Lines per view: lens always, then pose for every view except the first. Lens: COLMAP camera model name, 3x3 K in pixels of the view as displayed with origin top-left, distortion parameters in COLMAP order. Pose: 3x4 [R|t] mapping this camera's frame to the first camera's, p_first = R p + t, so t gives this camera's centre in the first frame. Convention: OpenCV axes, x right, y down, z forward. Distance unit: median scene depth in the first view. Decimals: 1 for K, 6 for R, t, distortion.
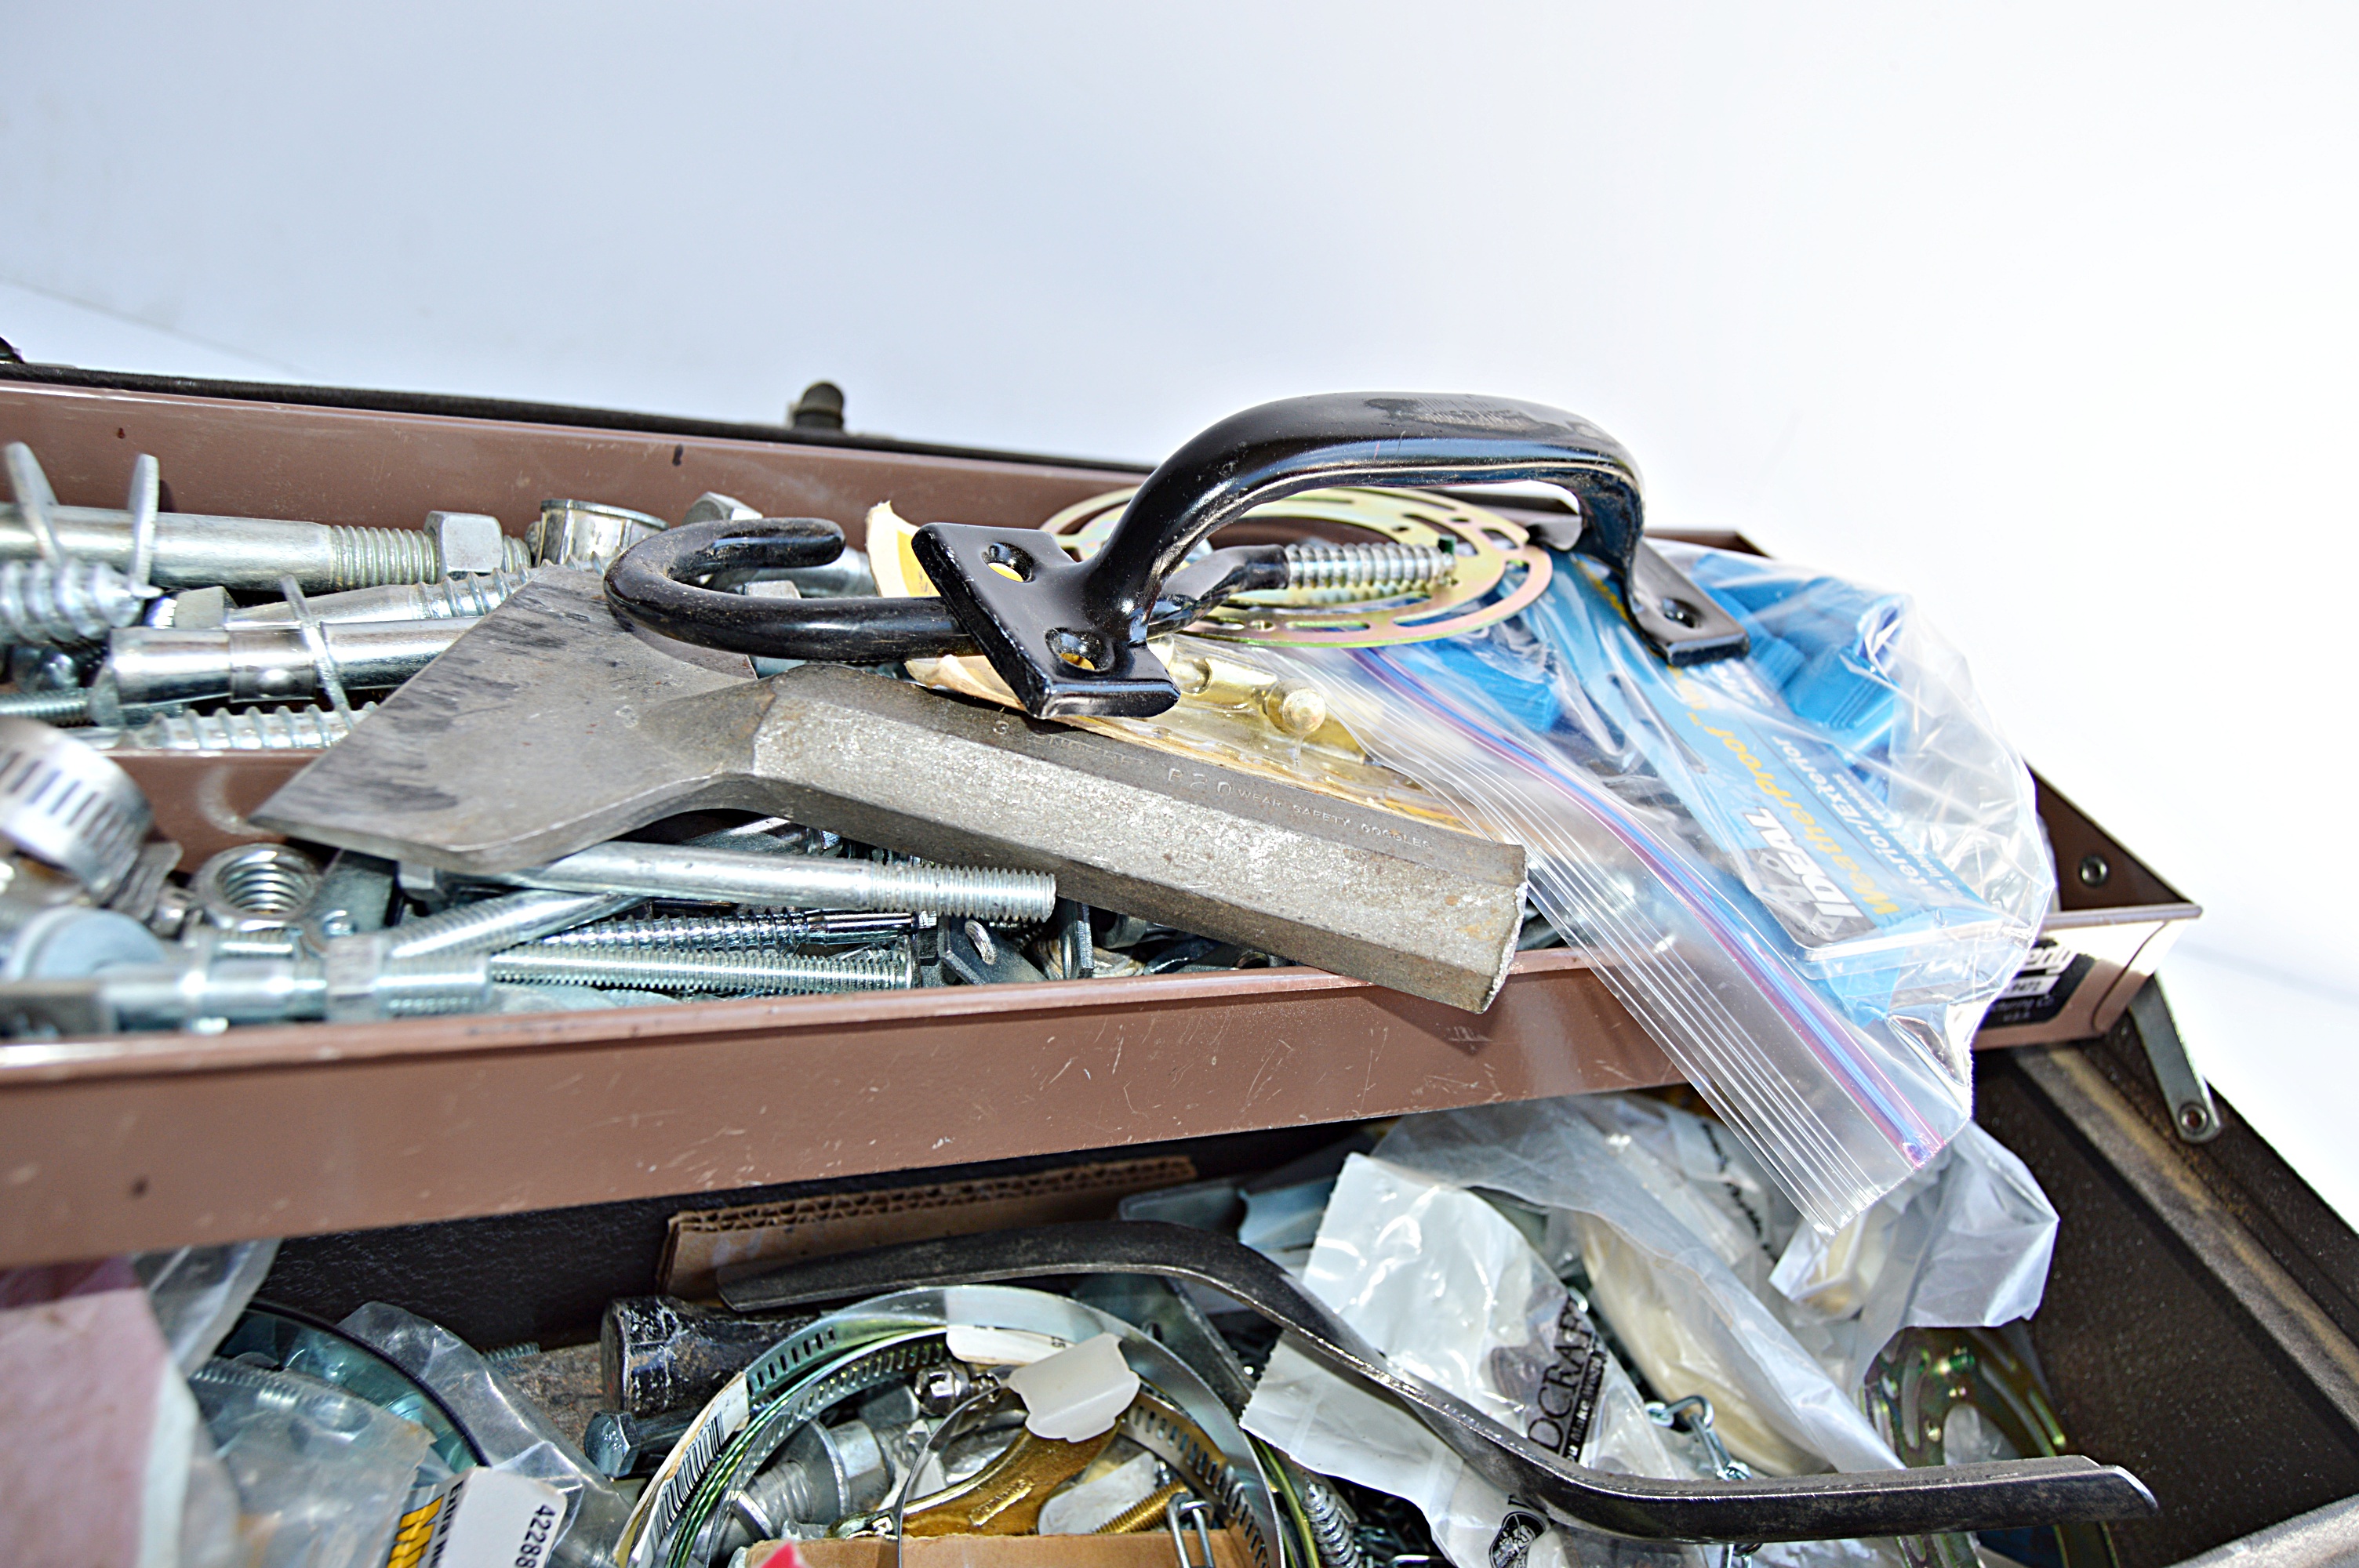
lens RADIAL K [[1884.0, 0, 1204.7], [0, 1884.0, 784.2], [0, 0, 1]] dist [0.035352, 0.009224]
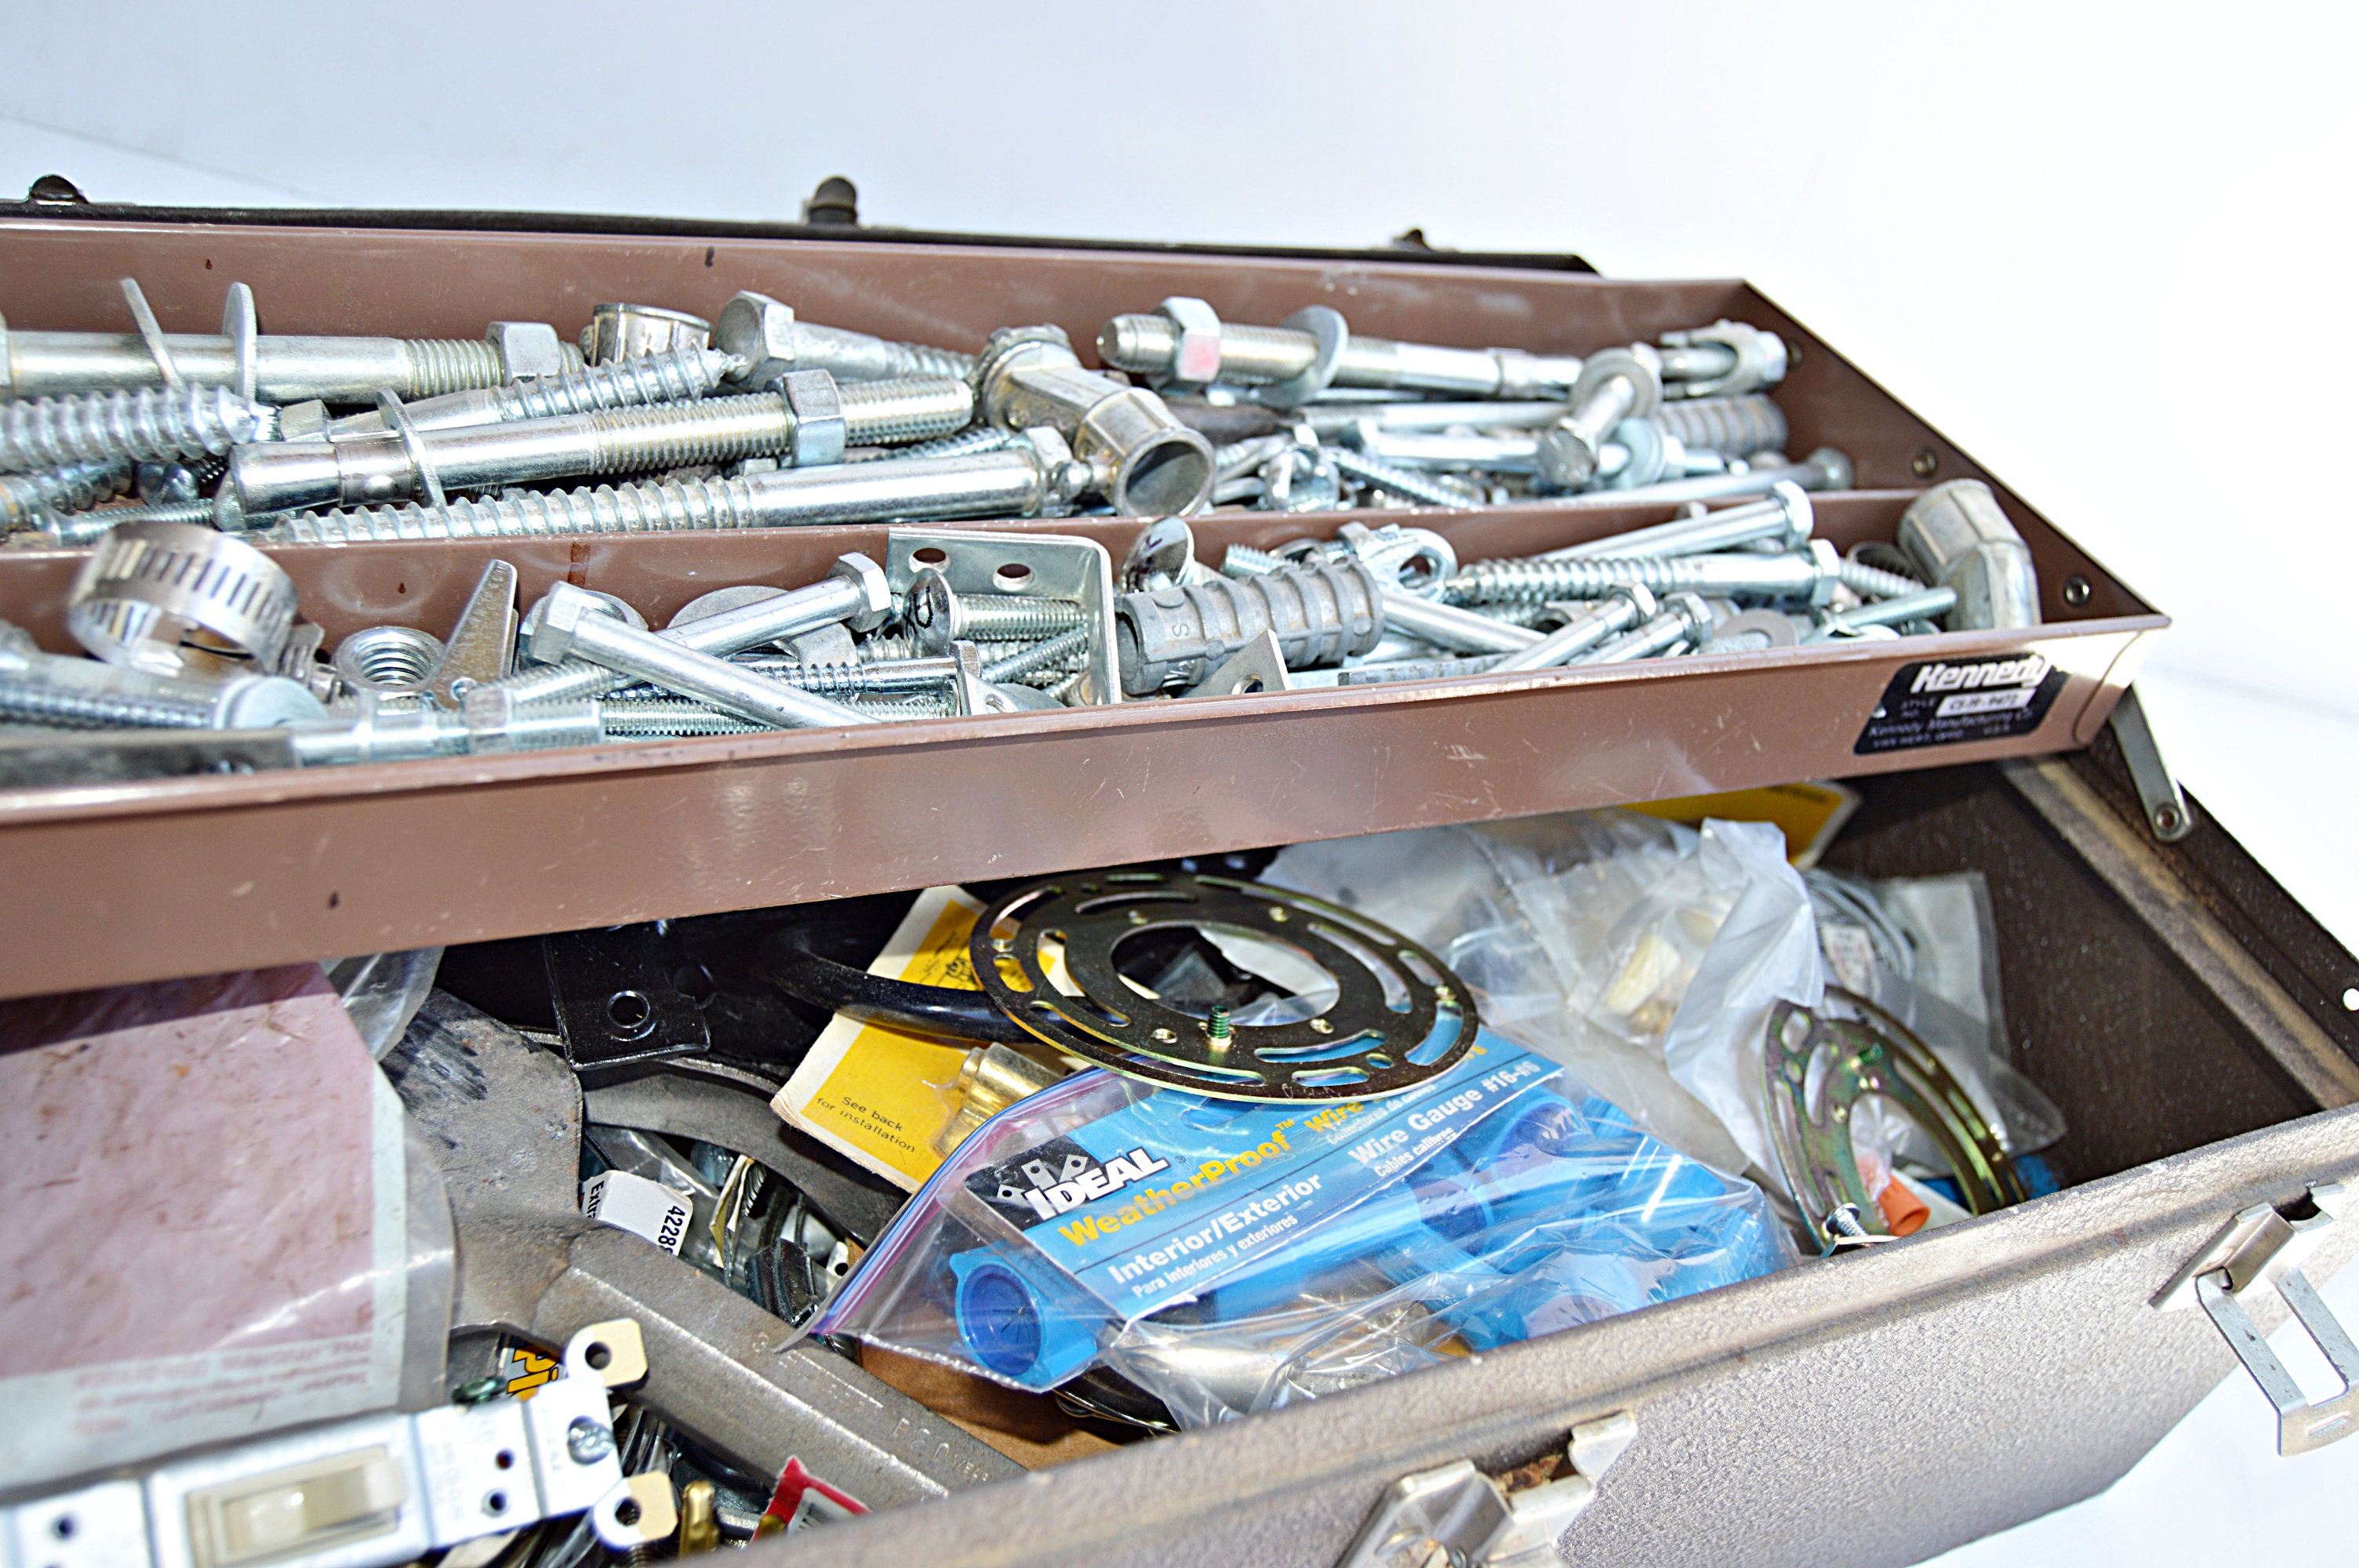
lens RADIAL K [[2036.6, 0, 1180.3], [0, 2036.6, 763.3], [0, 0, 1]] dist [-0.006368, 0.034857]
pose [[0.998368, -0.043326, -0.037198, 0.015621], [0.046276, 0.995518, 0.082477, 0.029203], [0.033458, -0.084064, 0.995899, -0.164960]]
